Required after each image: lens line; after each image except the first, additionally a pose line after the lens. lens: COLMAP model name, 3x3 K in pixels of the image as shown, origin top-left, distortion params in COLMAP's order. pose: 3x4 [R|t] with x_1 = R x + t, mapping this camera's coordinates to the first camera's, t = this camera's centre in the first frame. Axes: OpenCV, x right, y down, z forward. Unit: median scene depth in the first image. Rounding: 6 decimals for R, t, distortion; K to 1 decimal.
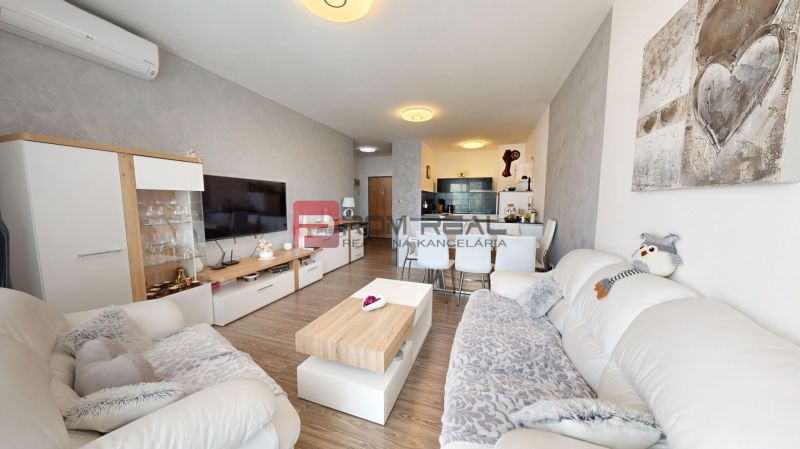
lens RADIAL K [[253.9, 0, 400.9], [0, 253.9, 225.5], [0, 0, 1]] dist [0.000617, 0.000401]
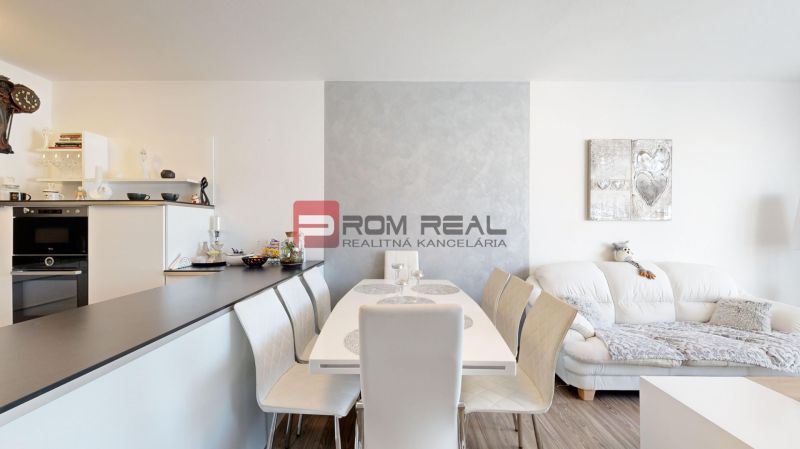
lens RADIAL K [[294.2, 0, 400.5], [0, 294.2, 225.7], [0, 0, 1]] dist [0.002431, -0.000344]
pose [[-0.322073, -0.003110, 0.946710, -0.443745], [0.089810, 0.995384, 0.033823, -0.231070], [-0.942445, 0.095917, -0.320307, 2.339786]]
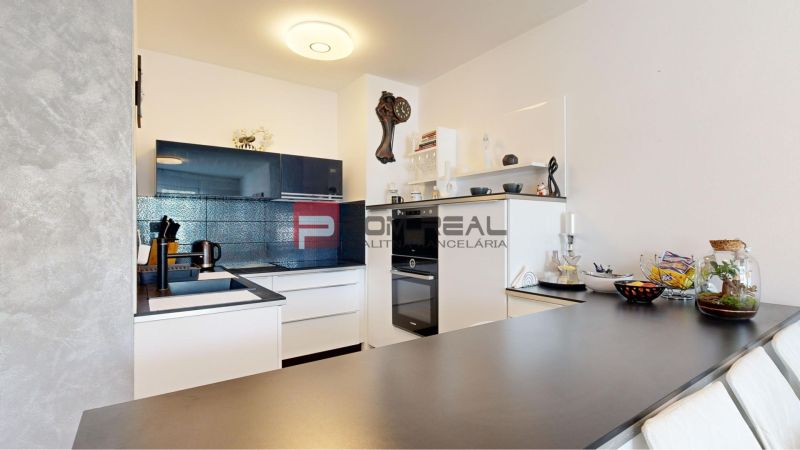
lens RADIAL K [[372.2, 0, 399.8], [0, 372.2, 225.4], [0, 0, 1]] dist [0.002671, -0.000034]
pose [[0.588134, -0.001060, 0.808763, -0.057925], [0.080097, 0.995159, -0.056942, -0.245493], [-0.804787, 0.098269, 0.585372, 2.475117]]
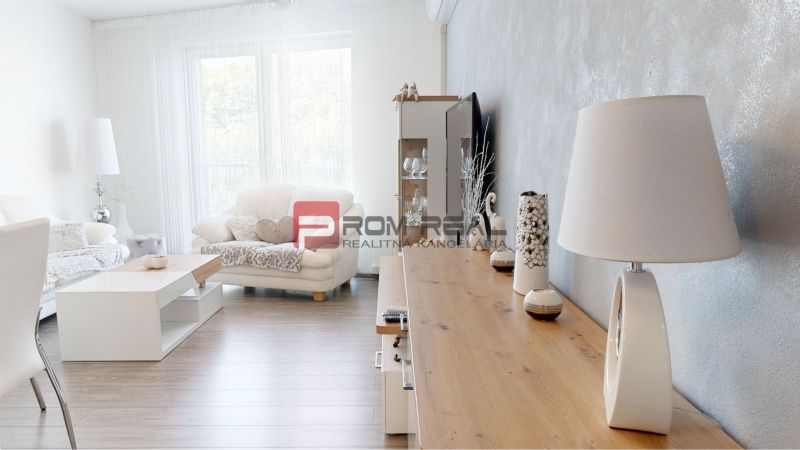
lens RADIAL K [[570.2, 0, 394.0], [0, 570.2, 225.7], [0, 0, 1]] dist [0.009019, 0.002799]
pose [[-0.948424, 0.041984, -0.314213, -0.302542], [-0.029538, 0.975175, 0.219456, -0.342130], [0.315627, 0.217418, -0.923639, 3.482226]]
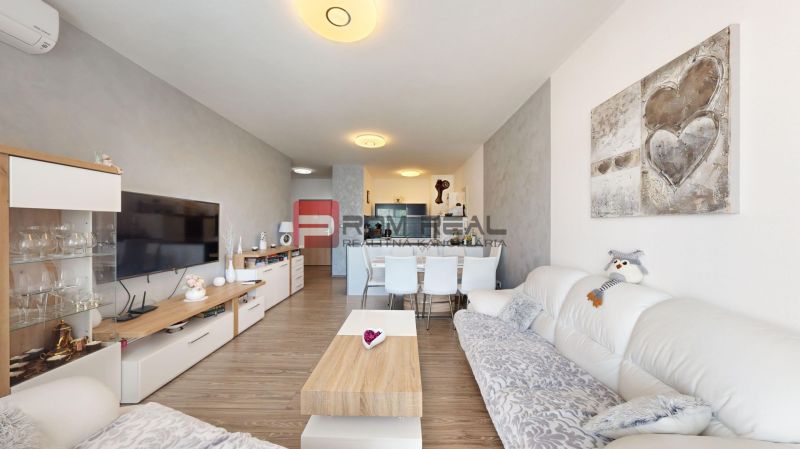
lens RADIAL K [[253.9, 0, 400.4], [0, 253.9, 225.6], [0, 0, 1]] dist [0.000617, 0.000401]
pose [[0.948995, -0.000702, 0.315291, -0.330382], [0.031032, 0.995350, -0.091186, -0.008488], [-0.313761, 0.096319, 0.944604, 0.086993]]
